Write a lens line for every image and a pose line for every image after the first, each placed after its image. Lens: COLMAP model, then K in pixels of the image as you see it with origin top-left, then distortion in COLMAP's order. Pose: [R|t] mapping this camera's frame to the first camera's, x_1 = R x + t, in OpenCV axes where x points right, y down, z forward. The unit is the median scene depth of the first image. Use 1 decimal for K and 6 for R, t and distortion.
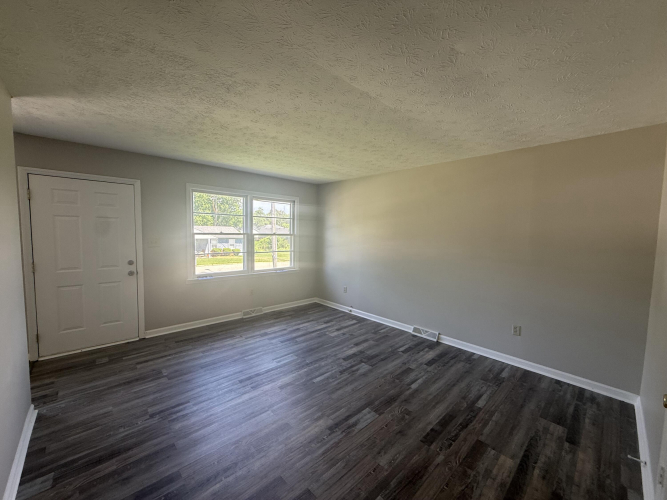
lens RADIAL K [[266.9, 0, 331.8], [0, 266.9, 251.1], [0, 0, 1]] dist [0.000261, -0.000086]
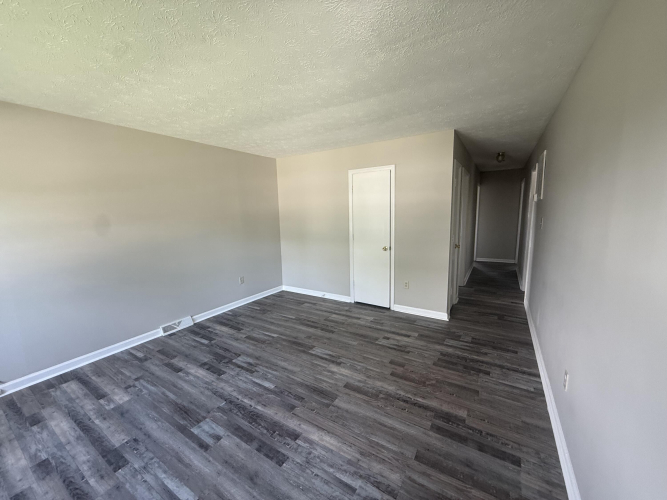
lens RADIAL K [[266.9, 0, 331.8], [0, 266.9, 251.1], [0, 0, 1]] dist [0.000261, -0.000086]
pose [[-0.248307, -0.160223, 0.955339, -0.741649], [0.092613, 0.977782, 0.188058, -0.076077], [-0.964244, 0.135173, -0.227951, 0.811257]]
